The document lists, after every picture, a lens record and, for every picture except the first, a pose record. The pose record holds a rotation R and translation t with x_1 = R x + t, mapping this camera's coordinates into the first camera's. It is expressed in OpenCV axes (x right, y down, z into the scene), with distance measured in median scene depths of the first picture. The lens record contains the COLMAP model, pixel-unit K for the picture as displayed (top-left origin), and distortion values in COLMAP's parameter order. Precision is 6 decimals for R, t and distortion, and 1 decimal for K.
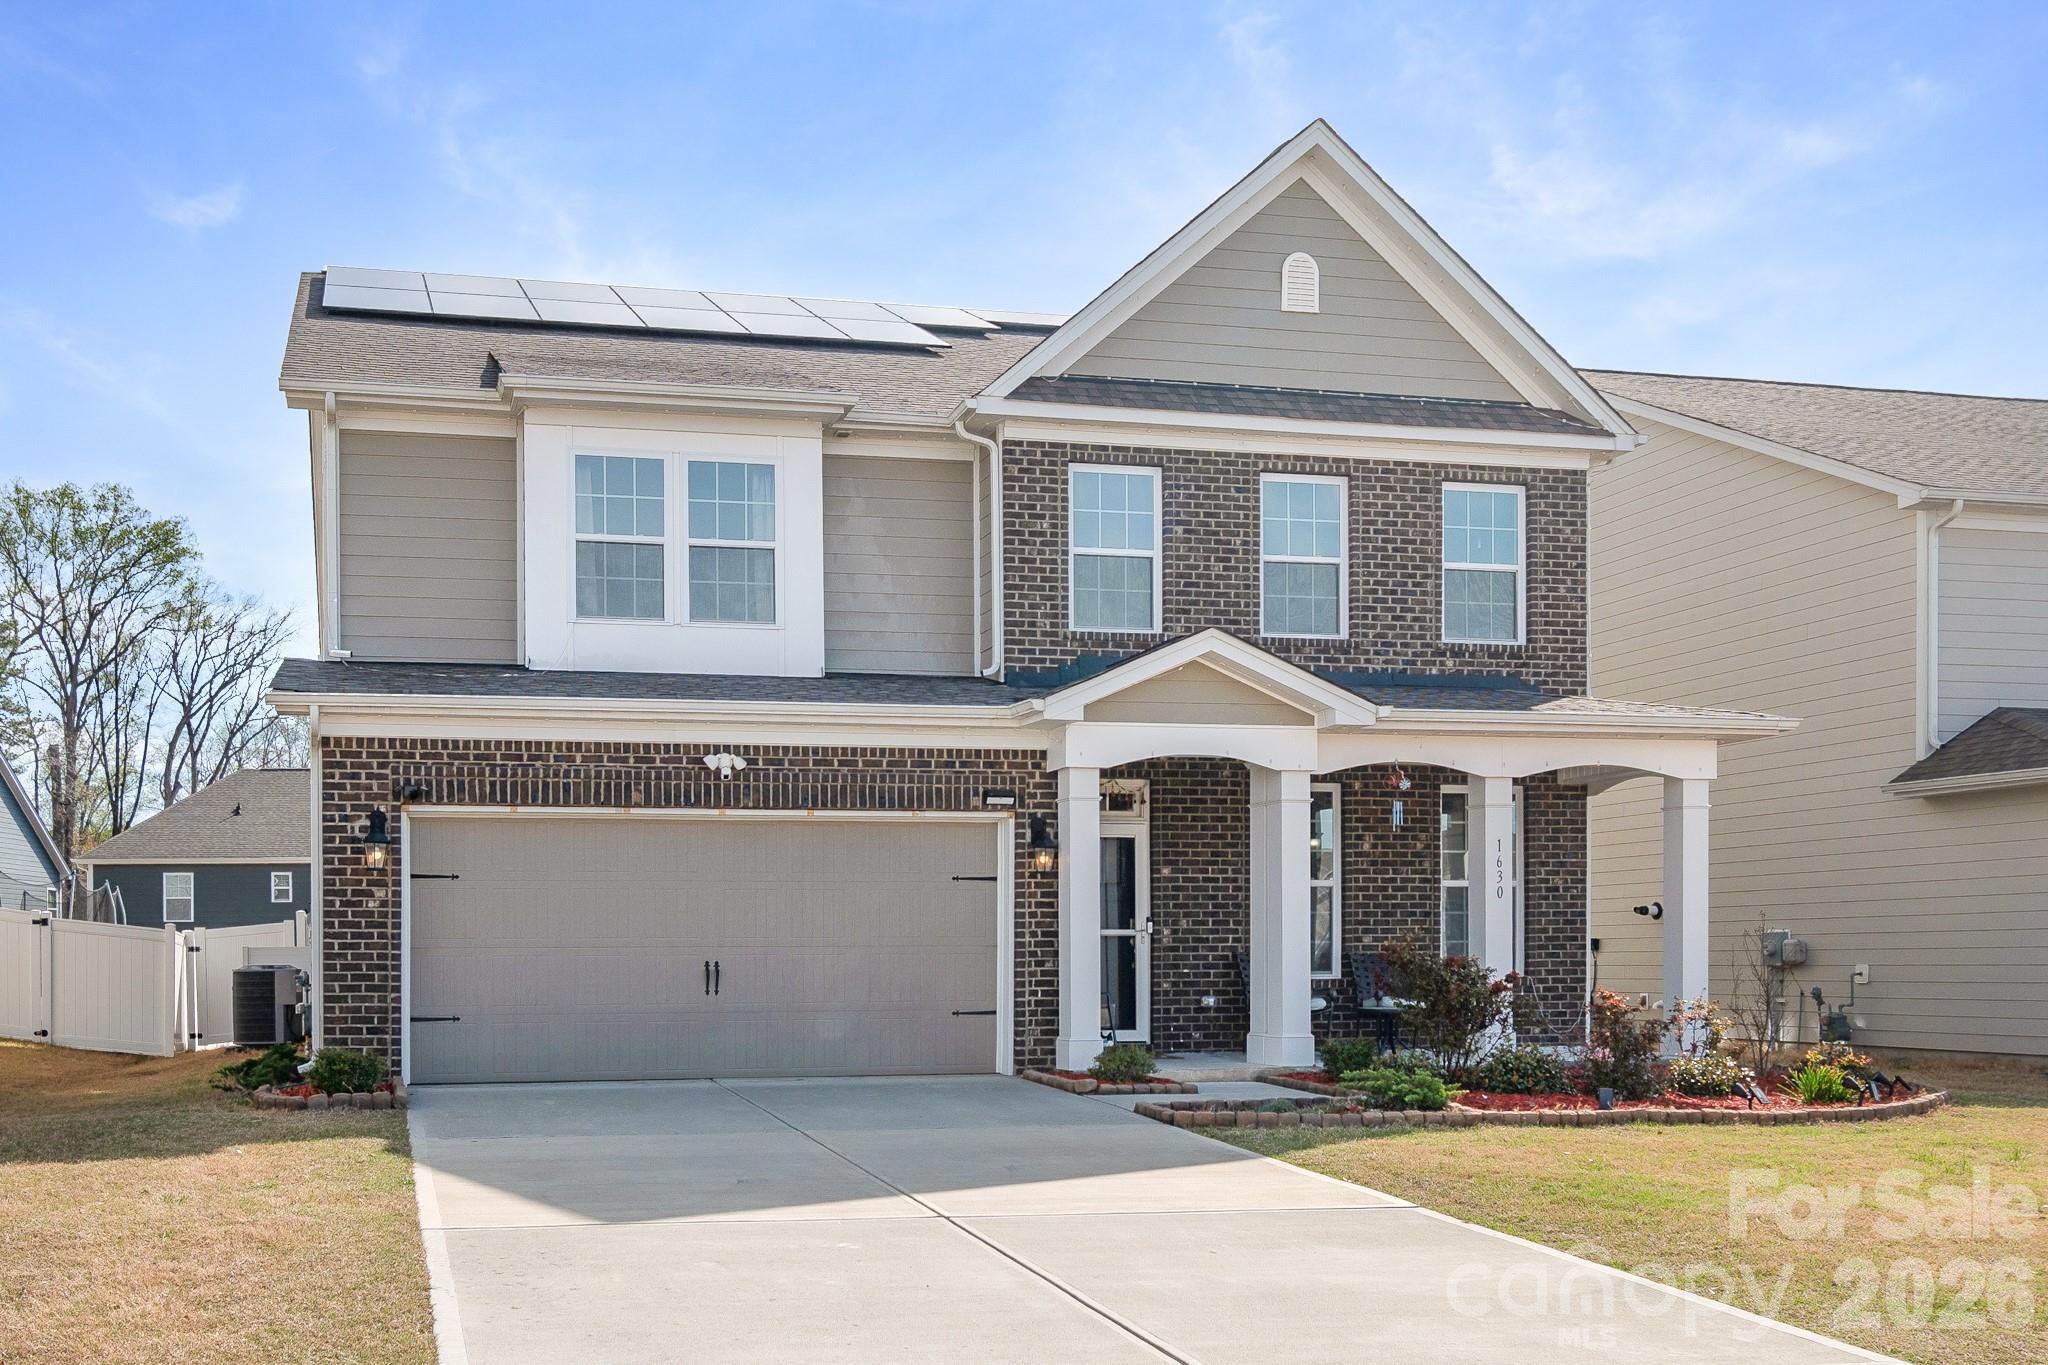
lens RADIAL K [[1564.3, 0, 1023.9], [0, 1564.3, 672.4], [0, 0, 1]] dist [0.003415, 0.000408]
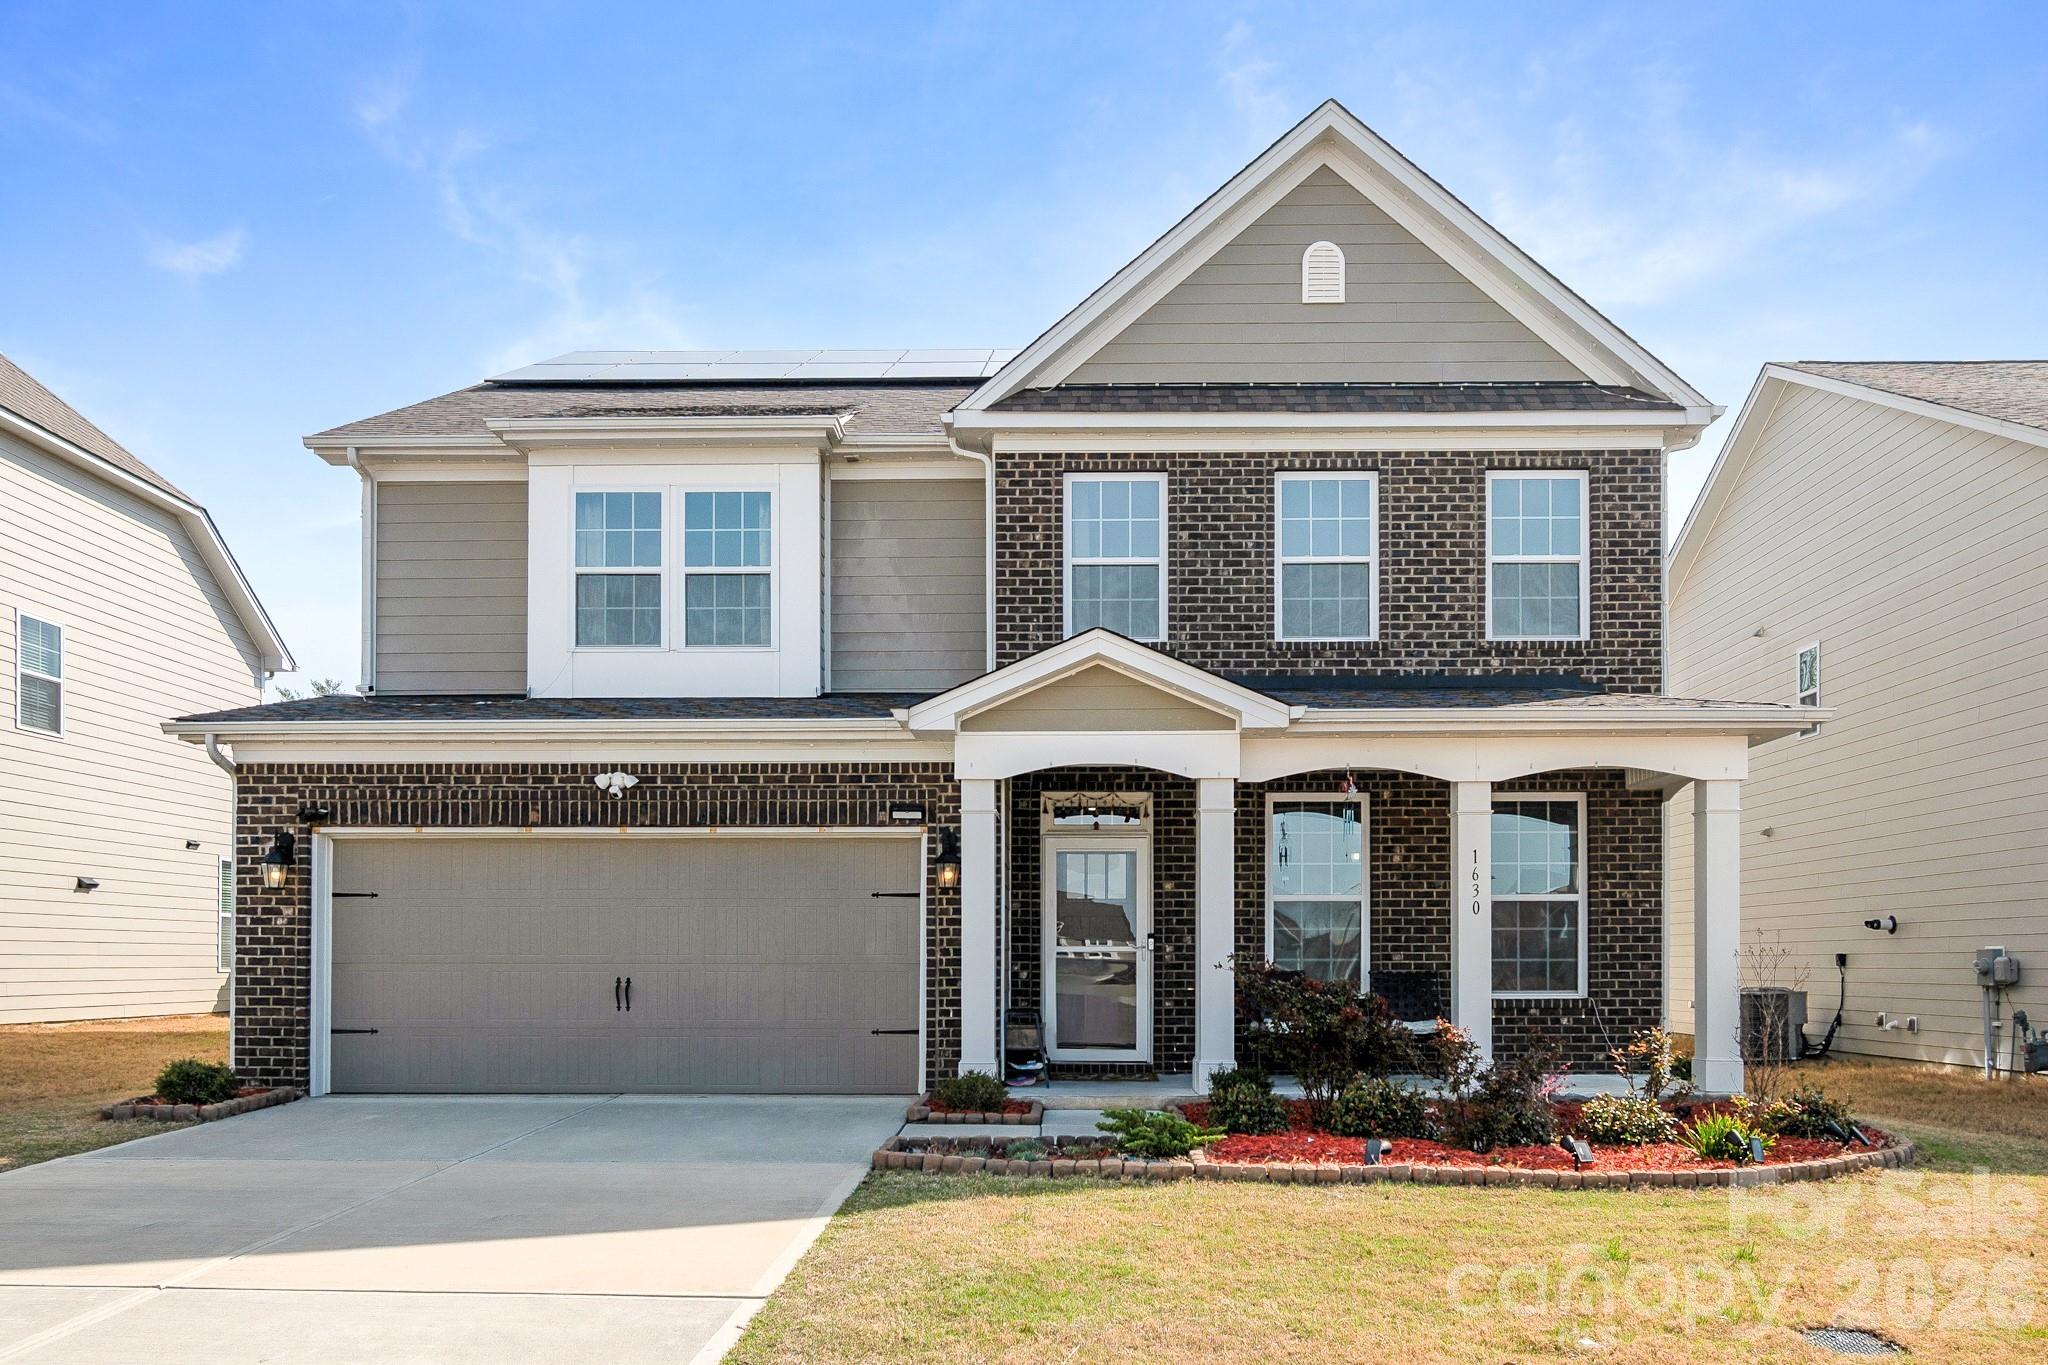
lens RADIAL K [[1452.5, 0, 1023.7], [0, 1452.5, 696.2], [0, 0, 1]] dist [-0.001730, 0.005623]
pose [[0.978397, -0.031647, -0.204297, 0.188583], [0.030856, 0.999499, -0.007056, 0.012712], [0.204418, 0.000600, 0.978884, 0.098728]]
